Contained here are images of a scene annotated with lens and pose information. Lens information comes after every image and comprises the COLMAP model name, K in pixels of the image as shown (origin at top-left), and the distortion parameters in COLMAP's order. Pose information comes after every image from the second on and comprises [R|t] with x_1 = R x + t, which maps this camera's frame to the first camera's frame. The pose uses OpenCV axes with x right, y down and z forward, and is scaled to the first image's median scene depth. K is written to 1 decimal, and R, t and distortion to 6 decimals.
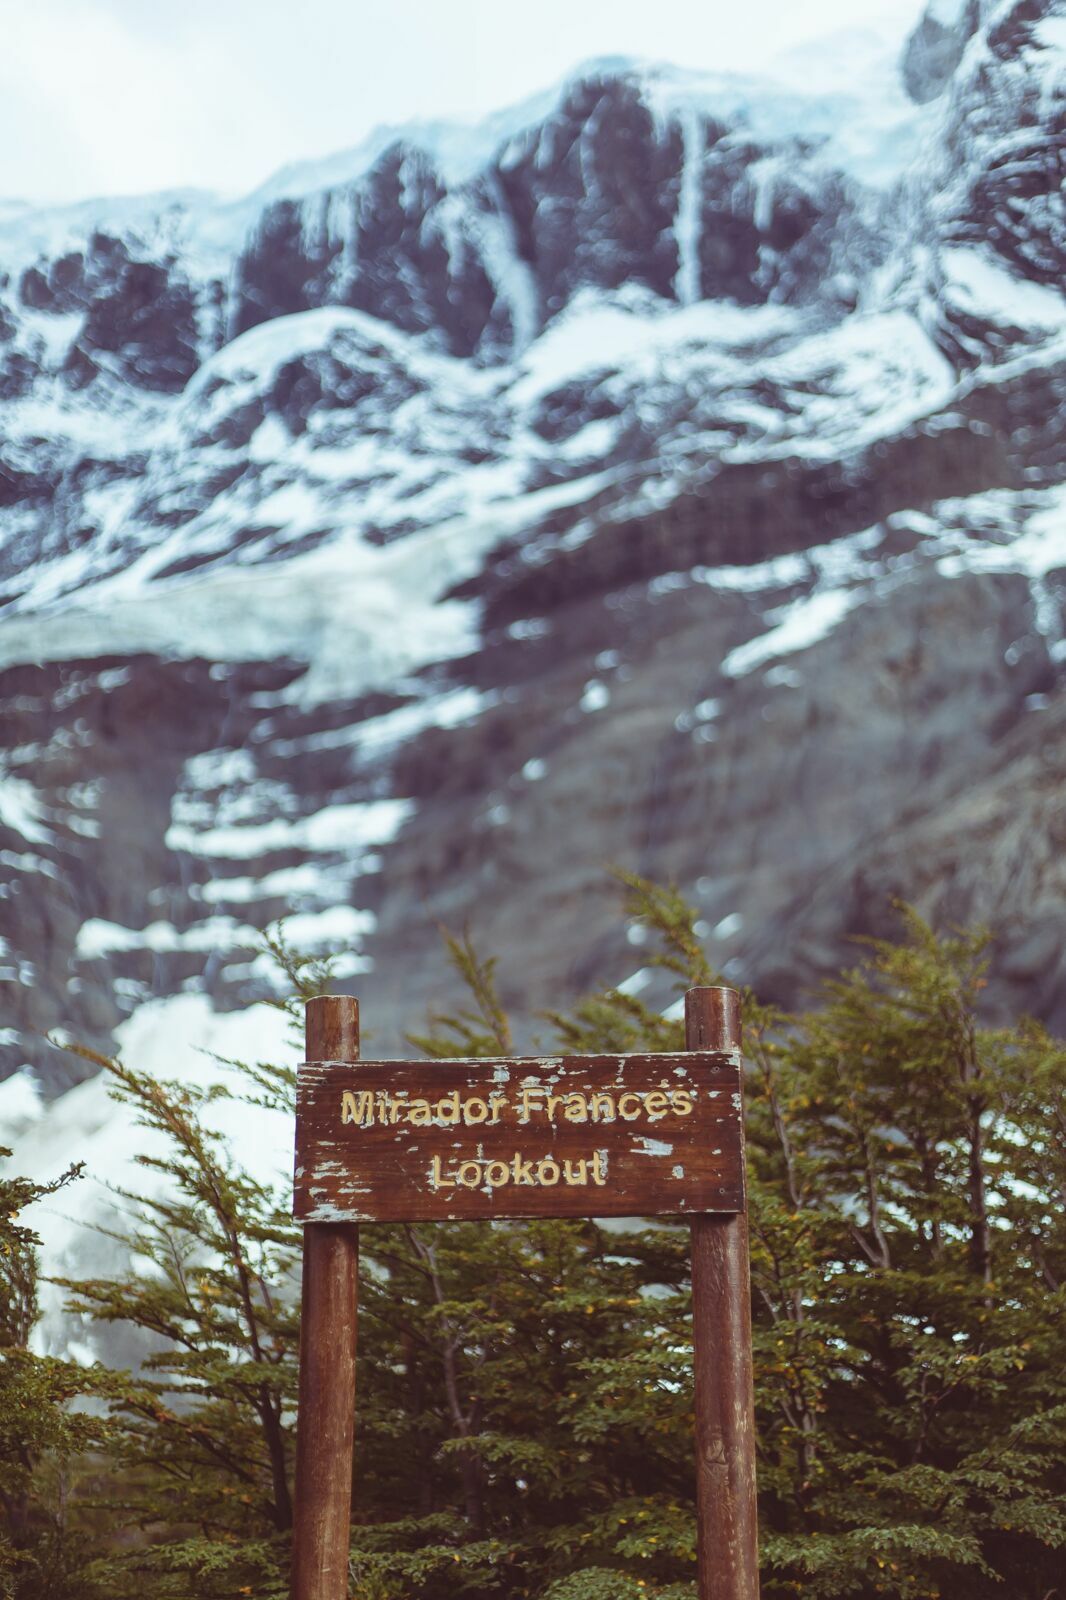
lens RADIAL K [[2270.4, 0, 533.0], [0, 2270.4, 800.0], [0, 0, 1]] dist [0.008800, 0.079779]
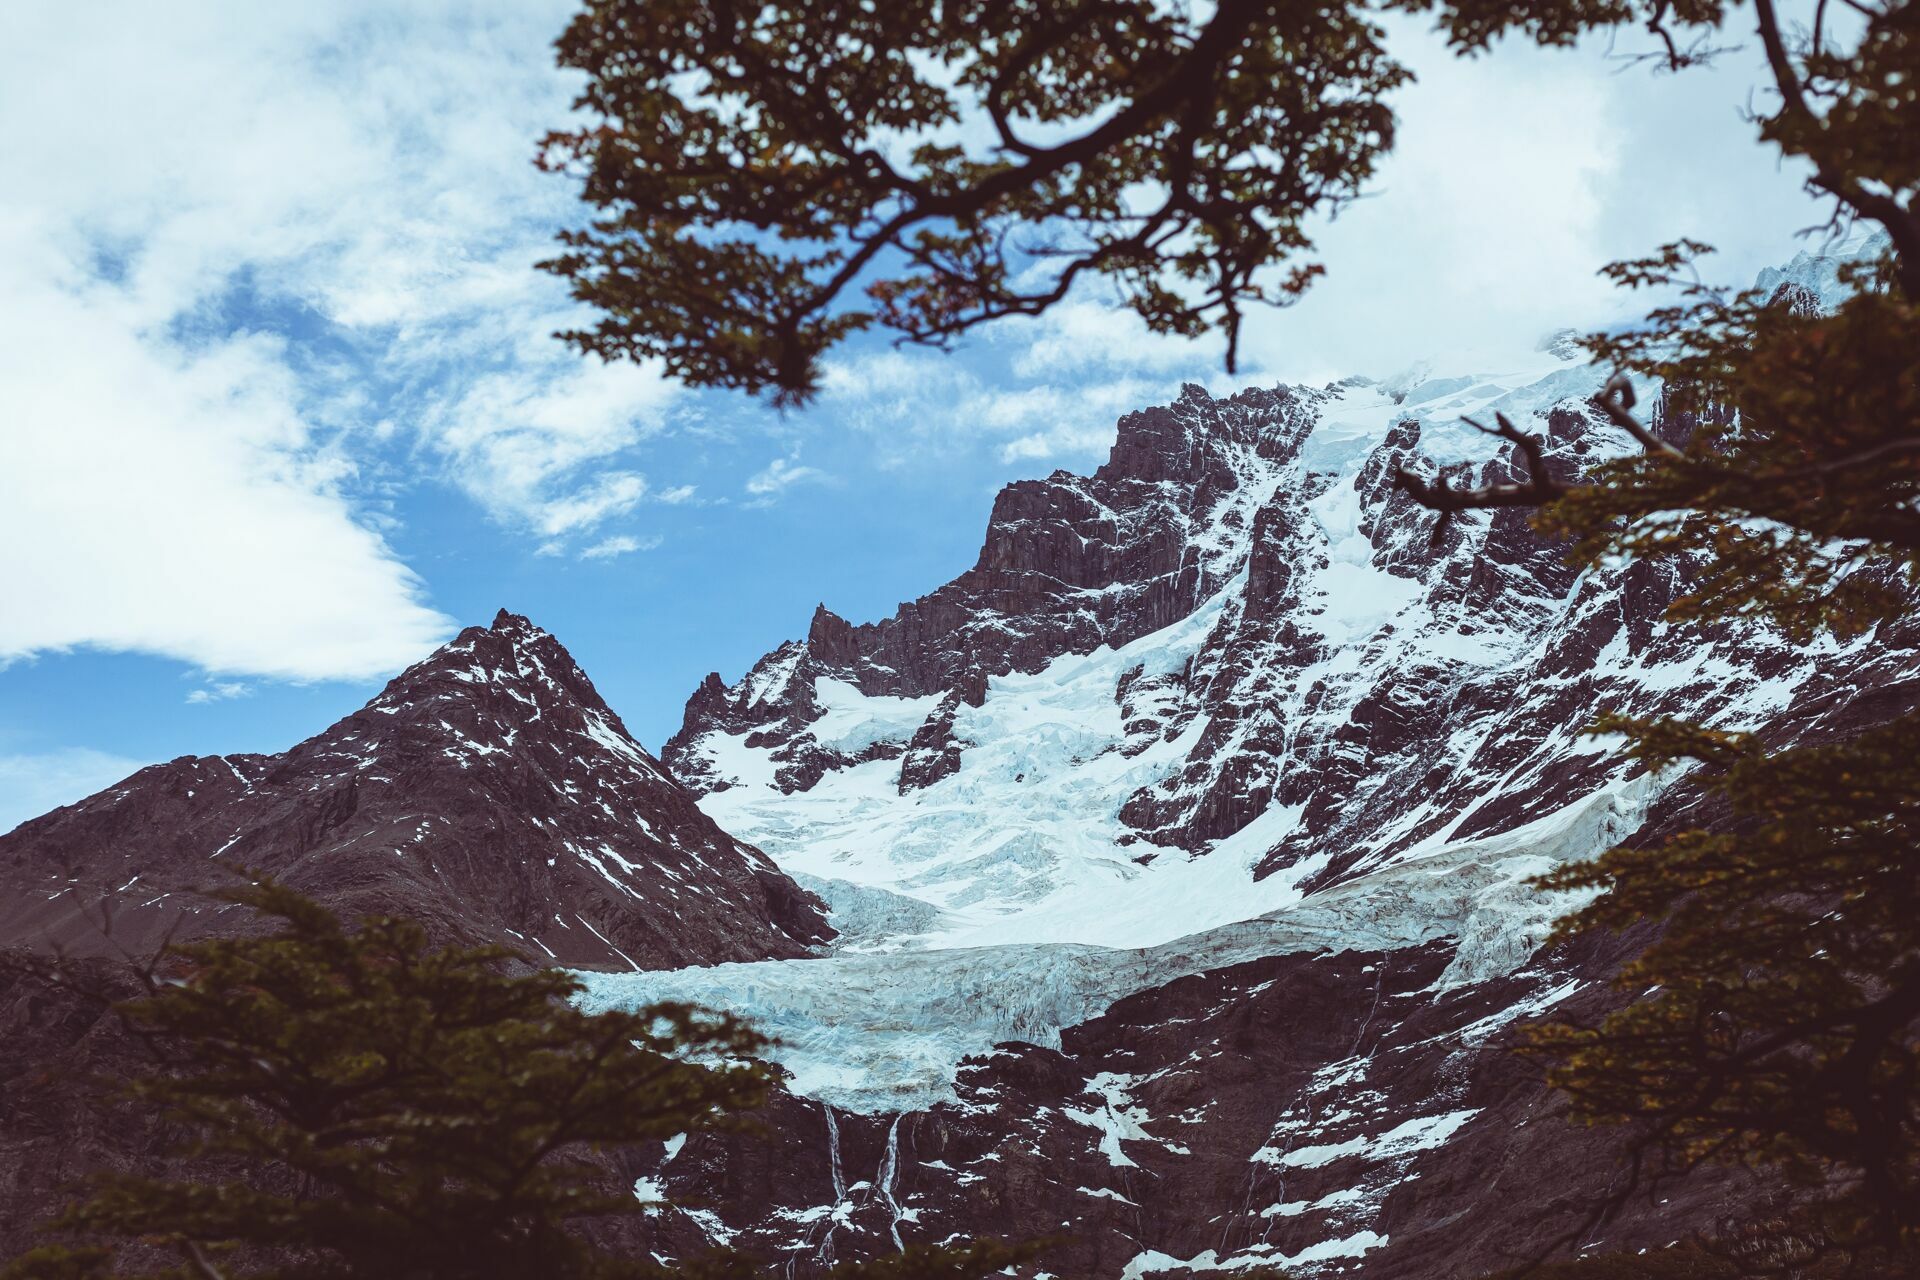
lens RADIAL K [[2724.5, 0, 960.0], [0, 2724.5, 640.0], [0, 0, 1]] dist [0.008800, 0.079779]
pose [[0.832517, -0.144811, -0.534739, 0.393515], [0.087691, 0.987509, -0.130902, -0.059528], [0.547016, 0.062087, 0.834817, -0.140913]]
